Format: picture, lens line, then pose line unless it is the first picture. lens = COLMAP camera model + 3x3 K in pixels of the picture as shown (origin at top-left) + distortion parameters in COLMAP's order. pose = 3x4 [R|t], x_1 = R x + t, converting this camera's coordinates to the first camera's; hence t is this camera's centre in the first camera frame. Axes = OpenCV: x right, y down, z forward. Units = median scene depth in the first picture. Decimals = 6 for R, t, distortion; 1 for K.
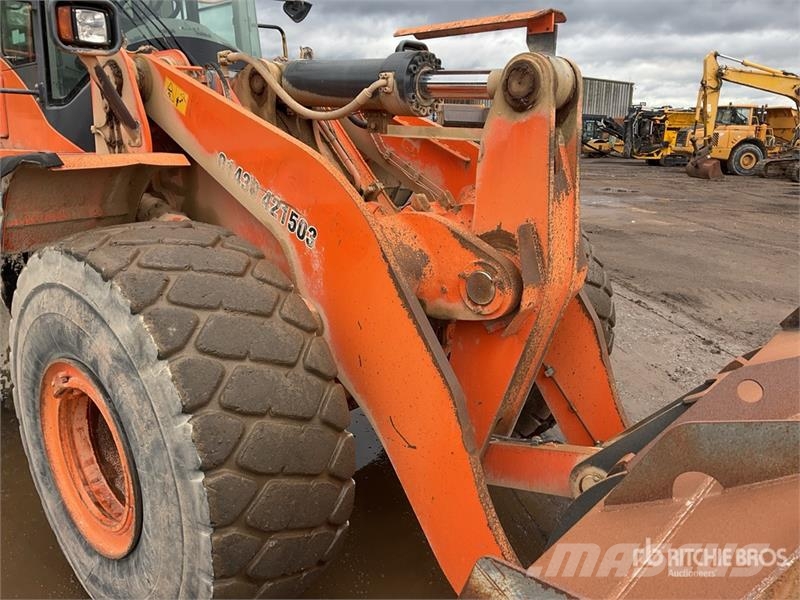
lens RADIAL K [[688.0, 0, 400.0], [0, 688.0, 300.0], [0, 0, 1]] dist [-0.001374, -0.014246]
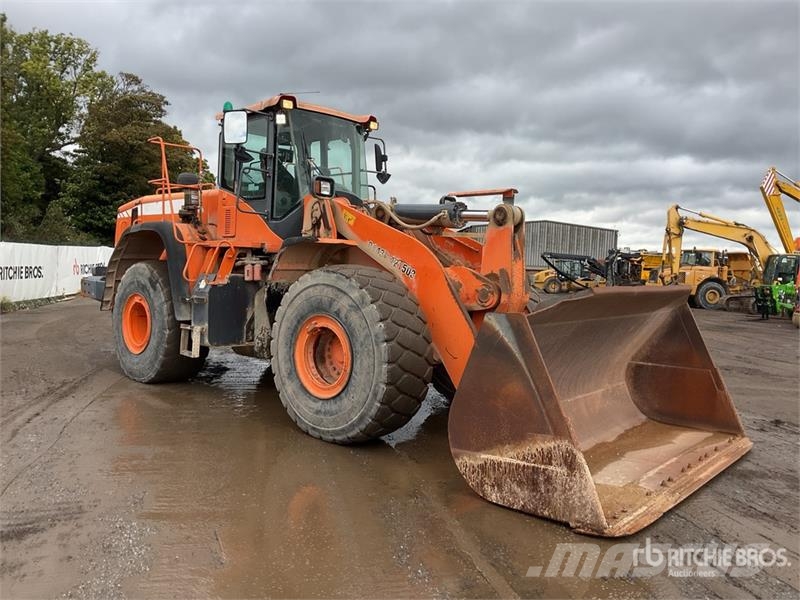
lens RADIAL K [[666.1, 0, 398.5], [0, 666.1, 297.4], [0, 0, 1]] dist [0.124403, -0.250357]
pose [[0.999485, 0.031885, -0.003535, -0.016865], [-0.031958, 0.979978, -0.196523, 0.044262], [-0.002802, 0.196534, 0.980493, -0.125737]]
